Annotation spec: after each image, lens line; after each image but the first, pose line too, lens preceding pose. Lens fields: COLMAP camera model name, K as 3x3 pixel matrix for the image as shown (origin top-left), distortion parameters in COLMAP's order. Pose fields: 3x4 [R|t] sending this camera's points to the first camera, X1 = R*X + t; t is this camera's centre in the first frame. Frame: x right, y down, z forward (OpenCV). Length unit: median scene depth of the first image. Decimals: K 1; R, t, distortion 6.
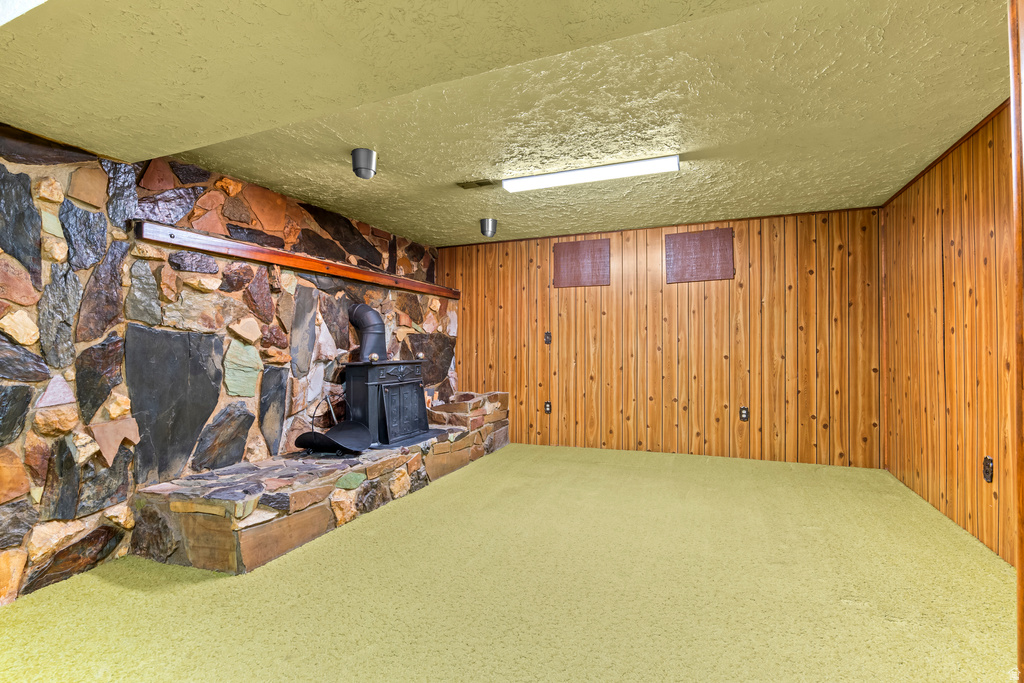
lens RADIAL K [[483.5, 0, 514.0], [0, 483.5, 344.3], [0, 0, 1]] dist [-0.011648, 0.000361]
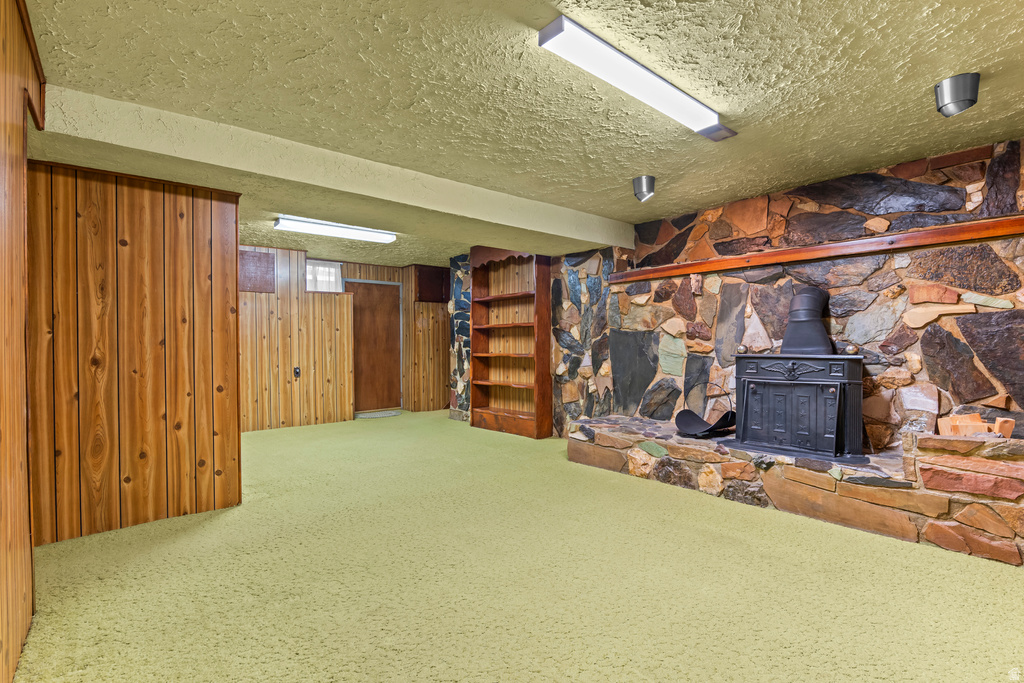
lens RADIAL K [[483.5, 0, 513.2], [0, 483.5, 343.0], [0, 0, 1]] dist [-0.011648, 0.000361]
pose [[-0.448424, 0.005767, -0.893802, 0.911154], [0.016911, 0.999855, -0.002033, 0.010808], [0.893661, -0.016027, -0.448457, 1.232465]]
